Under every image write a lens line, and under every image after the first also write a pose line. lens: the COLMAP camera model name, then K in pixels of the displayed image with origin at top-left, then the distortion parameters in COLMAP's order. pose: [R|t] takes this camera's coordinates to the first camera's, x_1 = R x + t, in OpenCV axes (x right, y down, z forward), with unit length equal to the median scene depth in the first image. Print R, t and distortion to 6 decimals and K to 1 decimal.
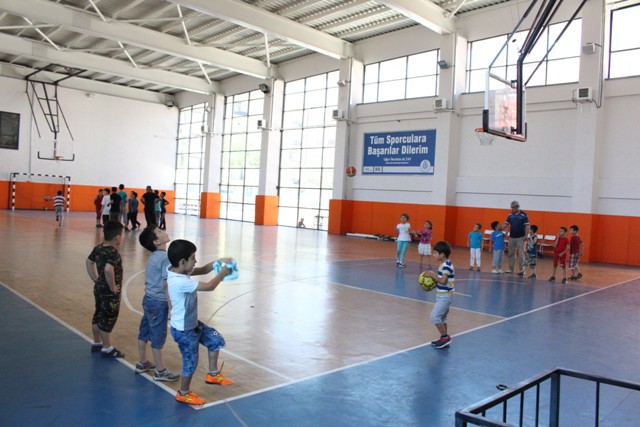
lens RADIAL K [[525.7, 0, 315.6], [0, 525.7, 215.5], [0, 0, 1]] dist [-0.149167, 0.112502]
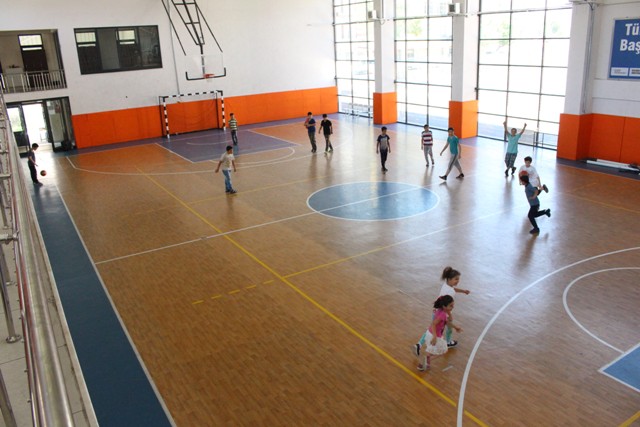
lens RADIAL K [[525.7, 0, 319.6], [0, 525.7, 210.1], [0, 0, 1]] dist [-0.149167, 0.112502]
pose [[0.967841, -0.023836, -0.250430, -0.113066], [0.093014, 0.958860, 0.268207, -0.111278], [0.233735, -0.282876, 0.930242, 0.172769]]
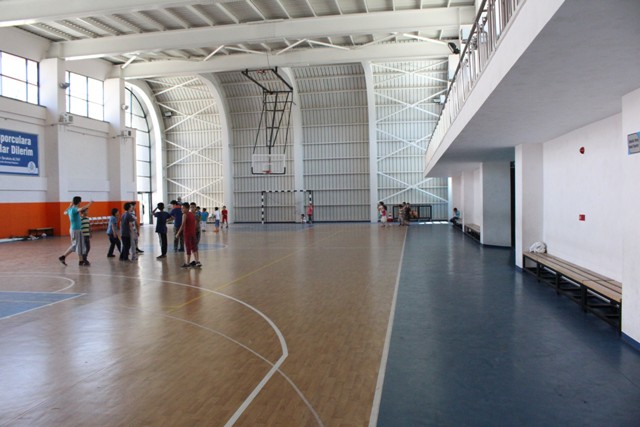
lens RADIAL K [[525.7, 0, 320.0], [0, 525.7, 213.8], [0, 0, 1]] dist [-0.149167, 0.112502]
pose [[-0.577077, -0.071468, 0.813557, -0.783992], [0.006366, 0.995740, 0.091988, -0.071624], [-0.816665, 0.058263, -0.574164, 0.875987]]
